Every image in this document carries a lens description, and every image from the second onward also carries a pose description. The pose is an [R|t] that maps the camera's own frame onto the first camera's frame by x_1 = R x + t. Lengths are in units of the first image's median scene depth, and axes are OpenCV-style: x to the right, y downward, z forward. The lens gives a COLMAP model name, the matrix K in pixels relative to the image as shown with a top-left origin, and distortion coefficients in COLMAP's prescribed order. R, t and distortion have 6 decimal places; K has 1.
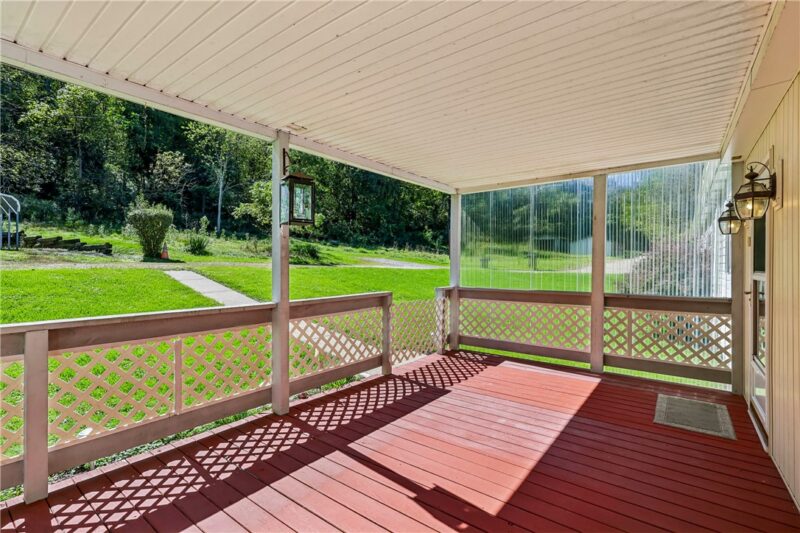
lens RADIAL K [[369.5, 0, 396.5], [0, 369.5, 264.8], [0, 0, 1]] dist [-0.000497, -0.000086]
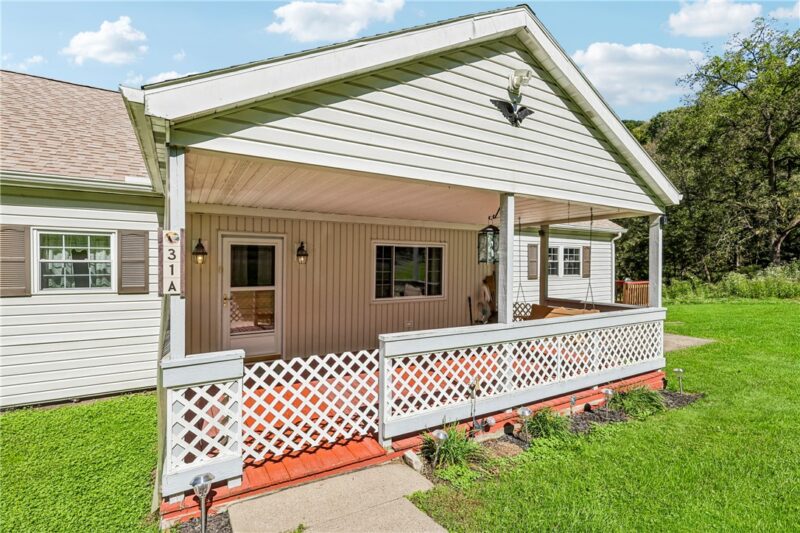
lens RADIAL K [[369.5, 0, 396.5], [0, 369.5, 264.8], [0, 0, 1]] dist [-0.000497, -0.000086]
pose [[-0.925006, -0.009879, 0.379824, -0.418612], [-0.007073, 0.999936, 0.008783, -0.099832], [-0.379887, 0.005437, -0.925017, 2.134642]]
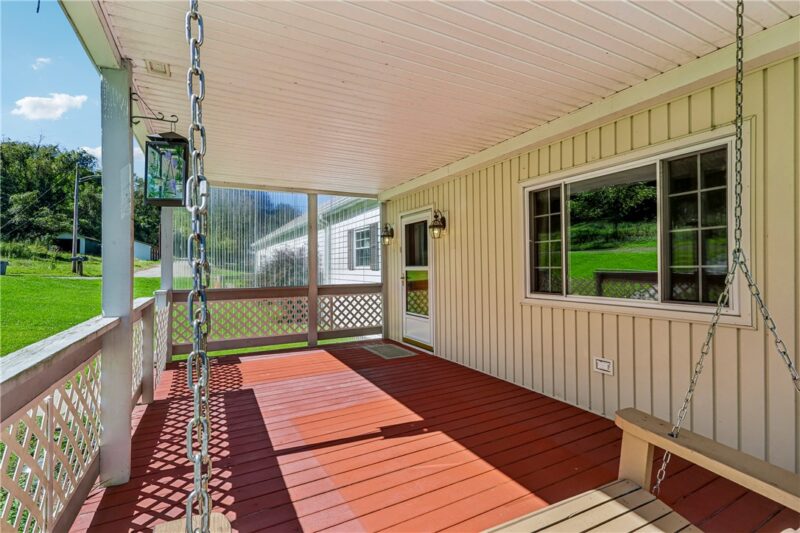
lens RADIAL K [[370.5, 0, 400.0], [0, 370.5, 266.5], [0, 0, 1]] dist [0.002627, 0.000428]
pose [[0.413824, -0.004136, 0.910347, -0.652440], [0.012209, 0.999925, -0.001006, 0.020572], [-0.910275, 0.011530, 0.413844, 0.240614]]
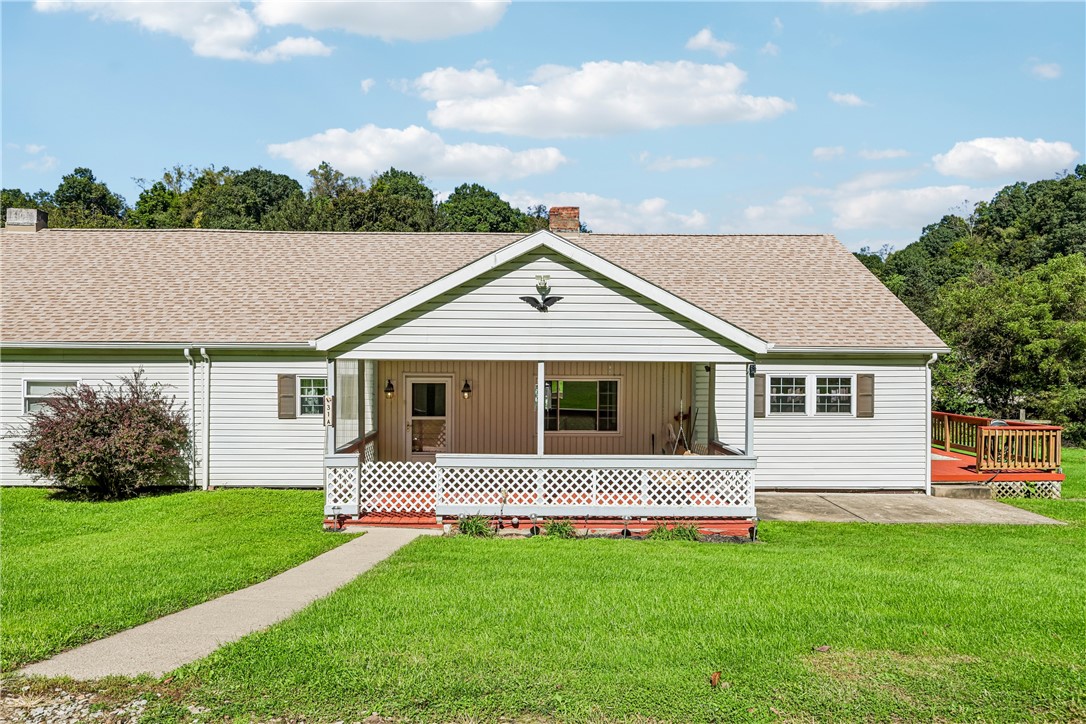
lens RADIAL K [[685.3, 0, 540.1], [0, 685.3, 358.9], [0, 0, 1]] dist [0.001400, -0.000668]
pose [[-0.631063, -0.013231, 0.775619, -2.581240], [-0.005630, 0.999906, 0.012476, -0.358570], [-0.775712, 0.003506, -0.631078, 2.787549]]
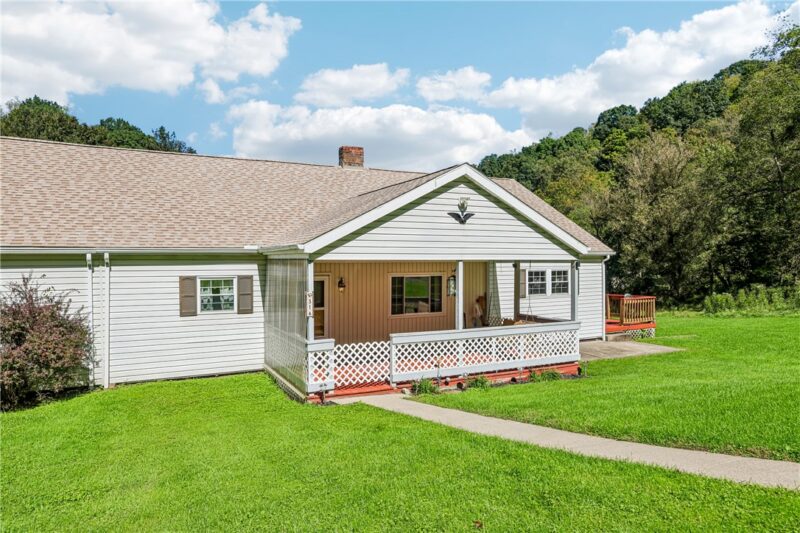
lens RADIAL K [[504.9, 0, 397.9], [0, 504.9, 264.2], [0, 0, 1]] dist [0.001400, -0.000668]
pose [[-0.900197, -0.002645, 0.435475, -1.257939], [0.002178, 0.999942, 0.010577, -0.322305], [-0.435478, 0.010470, -0.900138, 3.734344]]
